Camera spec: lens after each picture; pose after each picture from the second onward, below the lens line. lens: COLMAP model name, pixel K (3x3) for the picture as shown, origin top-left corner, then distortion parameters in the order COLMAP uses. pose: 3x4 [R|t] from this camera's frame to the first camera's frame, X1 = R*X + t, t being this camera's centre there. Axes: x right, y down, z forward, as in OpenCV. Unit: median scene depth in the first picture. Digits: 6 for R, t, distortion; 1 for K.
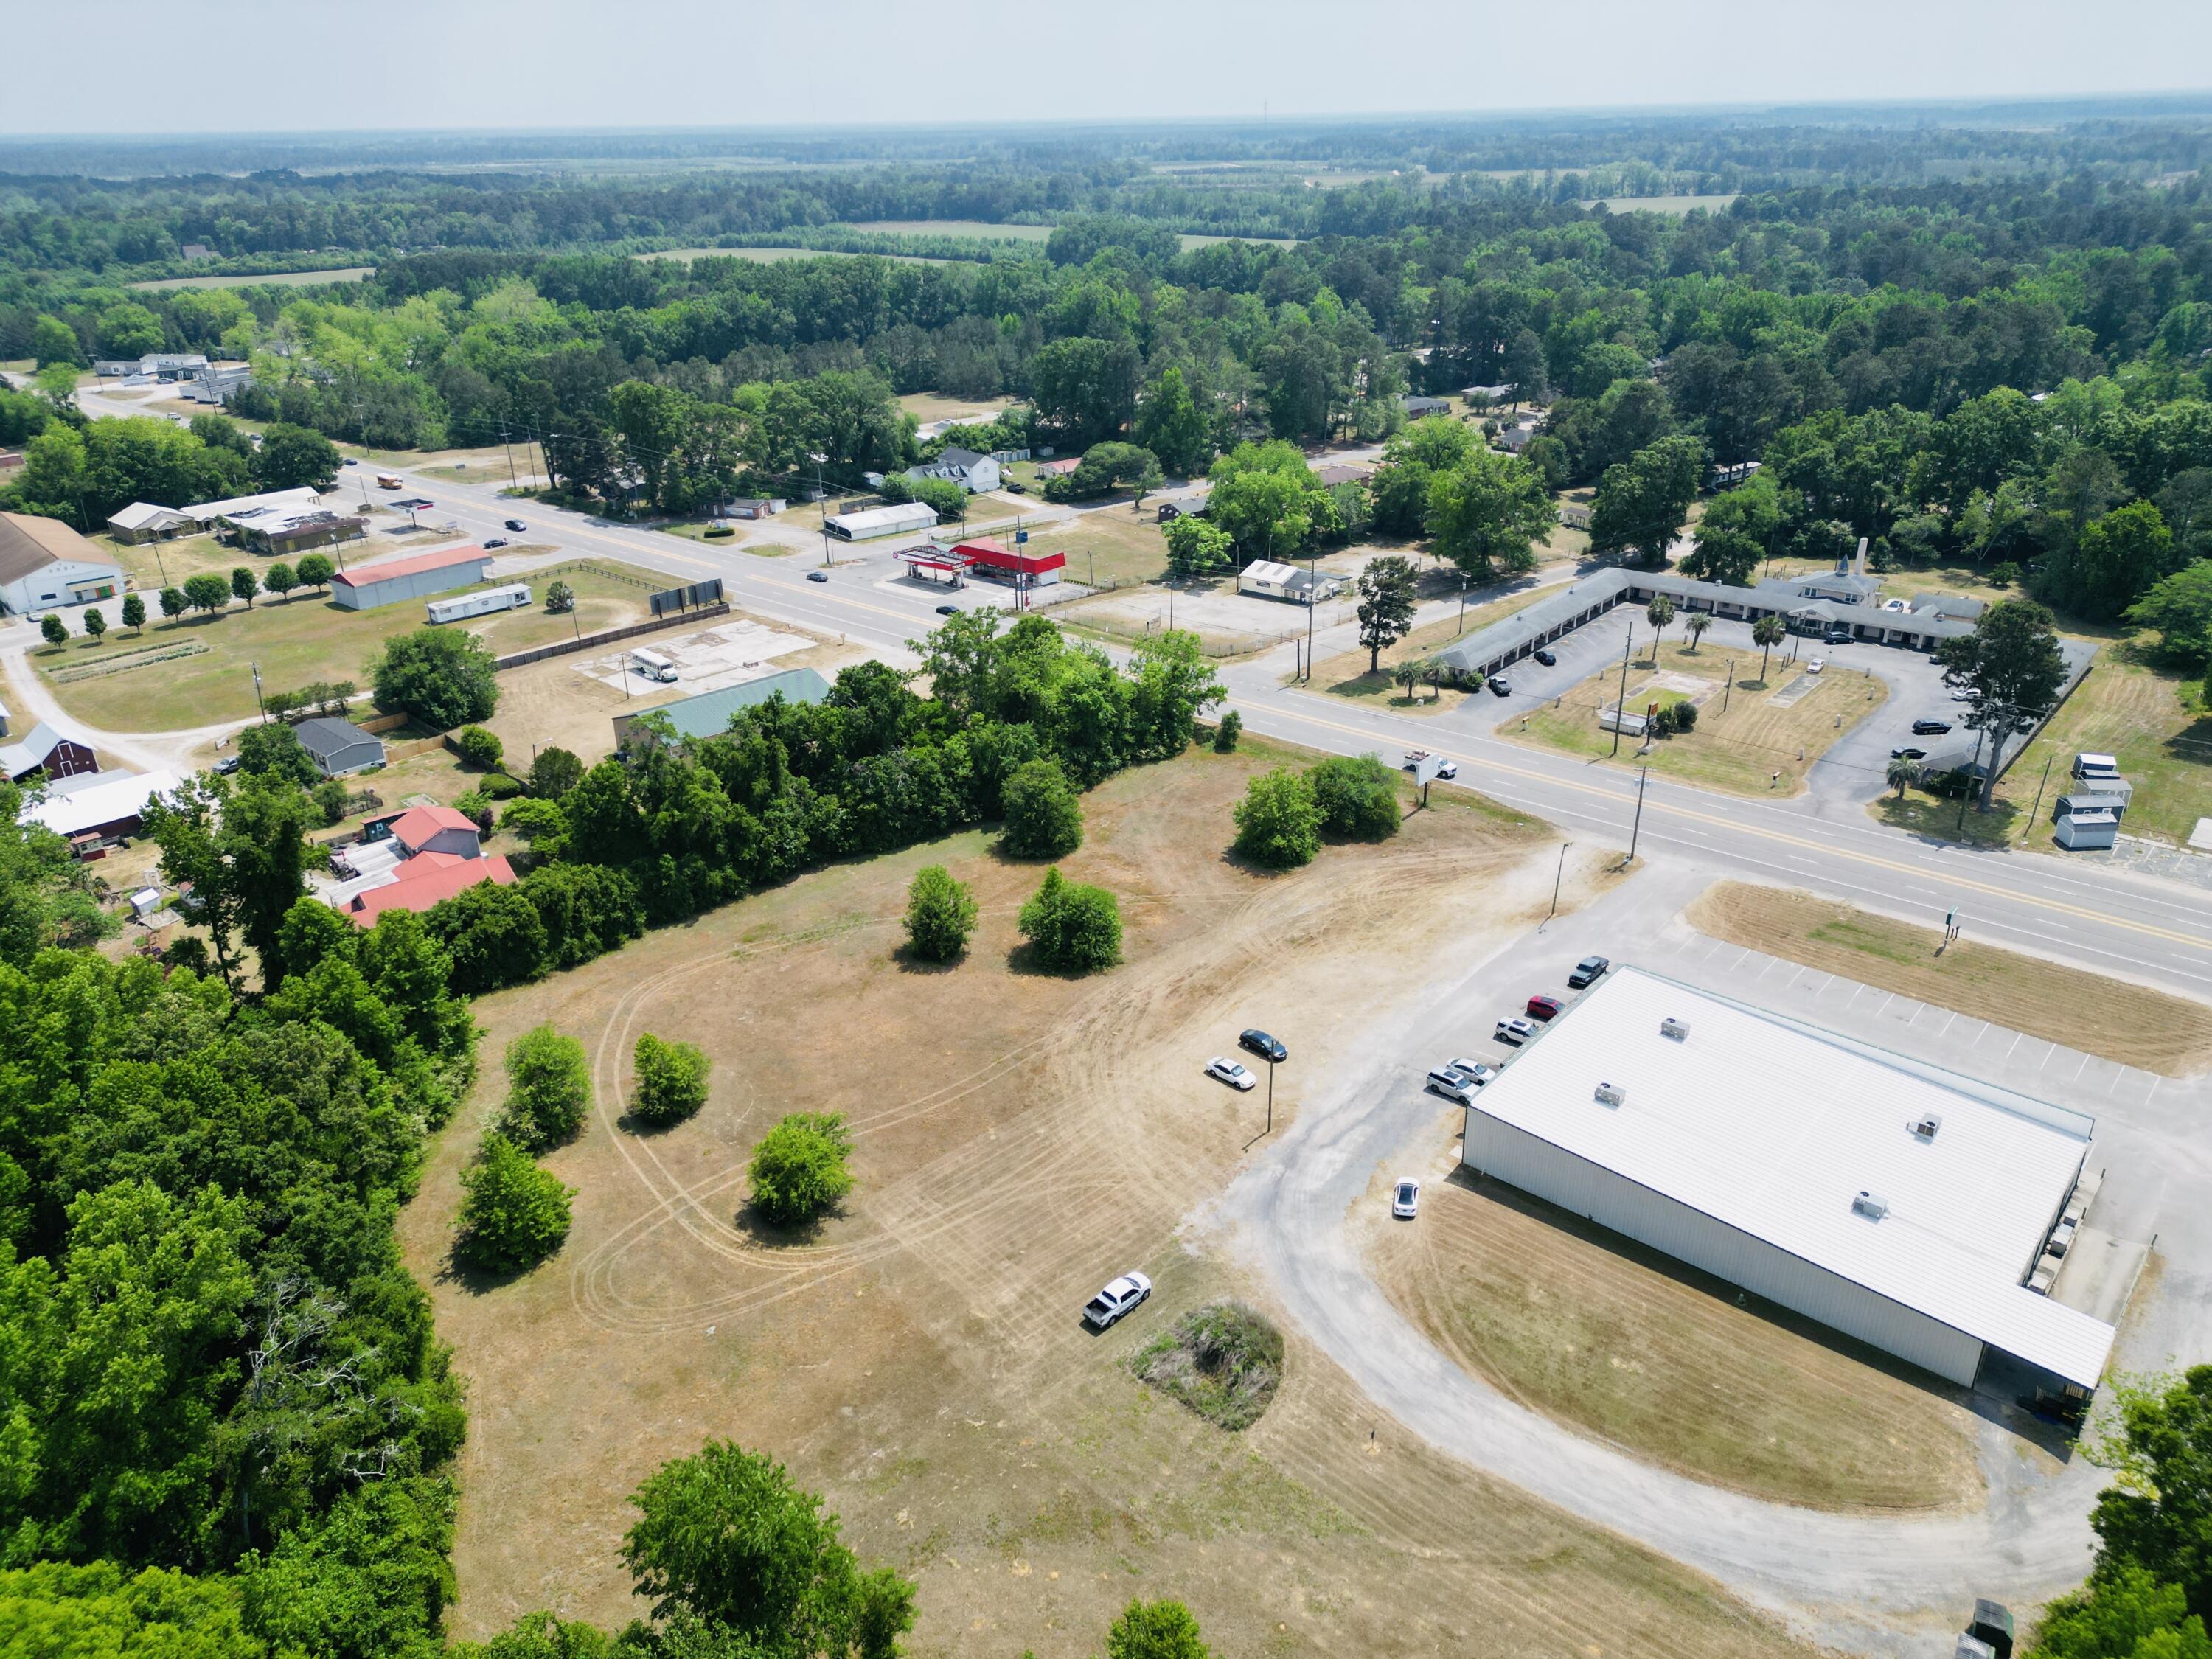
lens RADIAL K [[1536.0, 0, 1106.0], [0, 1536.0, 829.5], [0, 0, 1]] dist [0.089106, -0.088500]
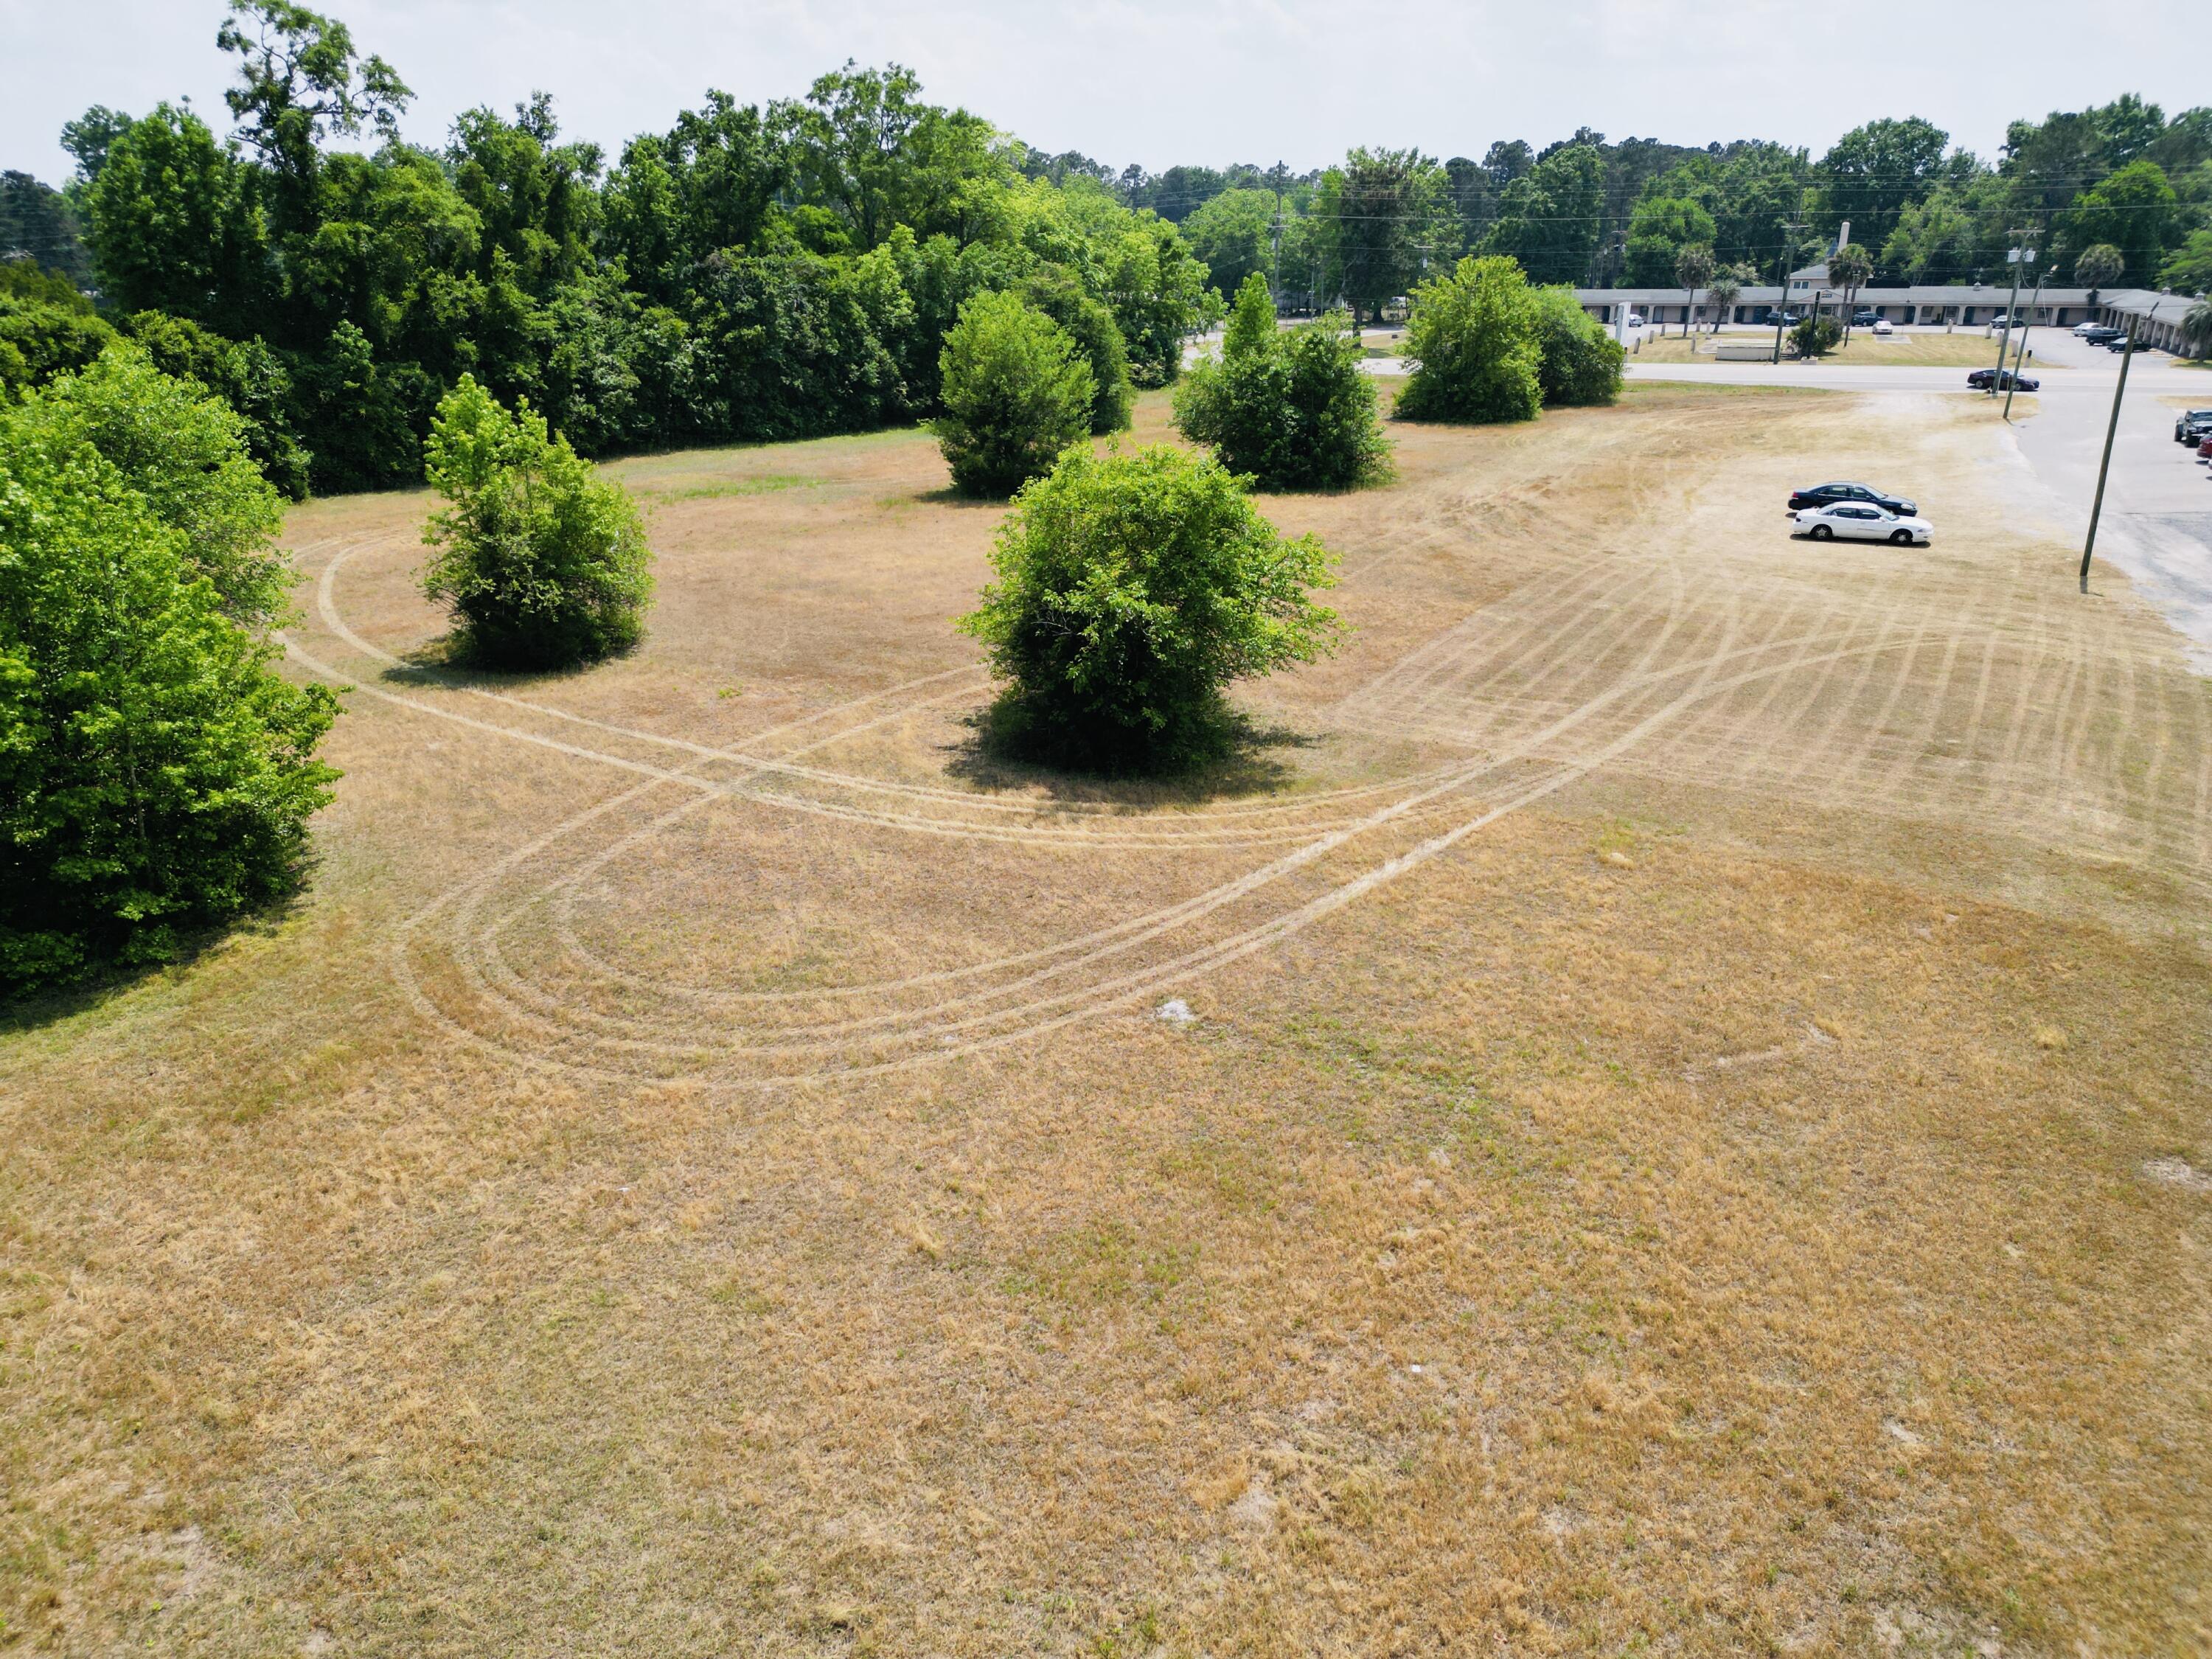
lens RADIAL K [[1537.5, 0, 1106.0], [0, 1537.5, 829.5], [0, 0, 1]] dist [0.078934, -0.076590]
pose [[0.956555, -0.086349, 0.278473, -0.156960], [0.106427, 0.992640, -0.057779, 0.150732], [-0.271434, 0.084905, 0.958705, 0.388646]]
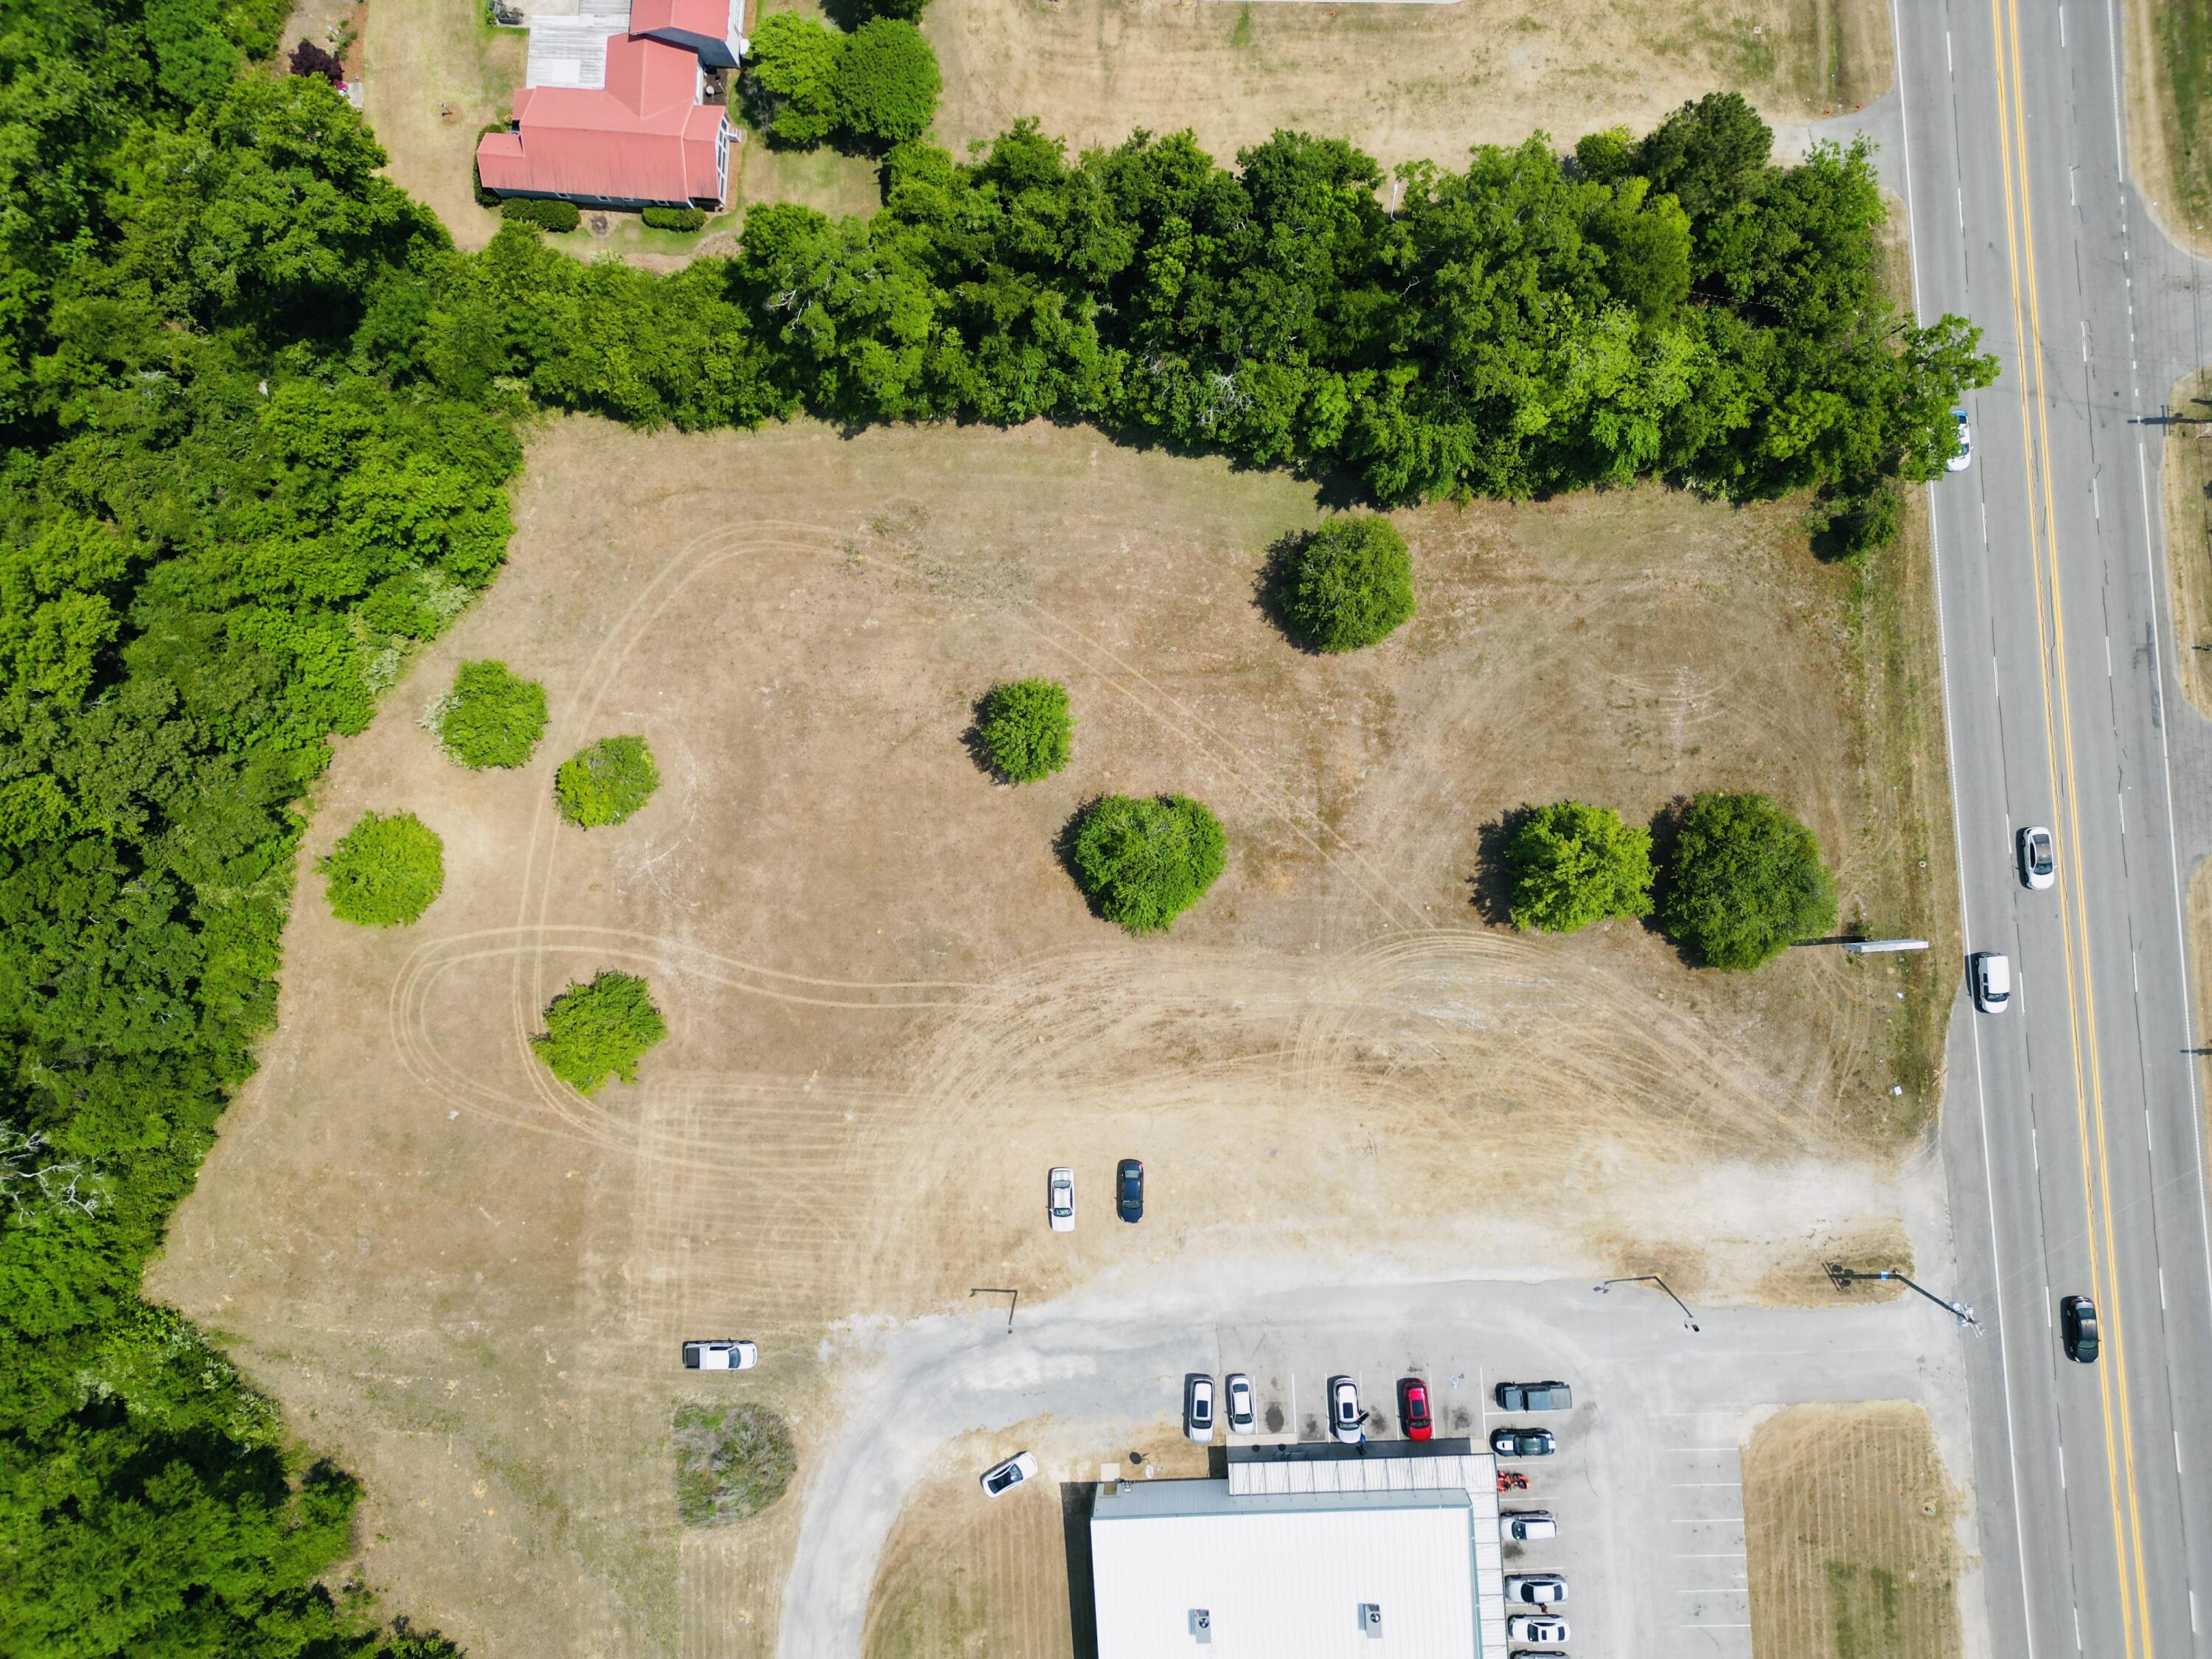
lens RADIAL K [[1537.5, 0, 1106.0], [0, 1537.5, 829.5], [0, 0, 1]] dist [0.078934, -0.076590]
pose [[0.700255, 0.713600, -0.020452, -0.022172], [-0.267345, 0.288694, 0.919338, -0.447167], [0.661944, -0.638303, 0.392937, 0.489526]]
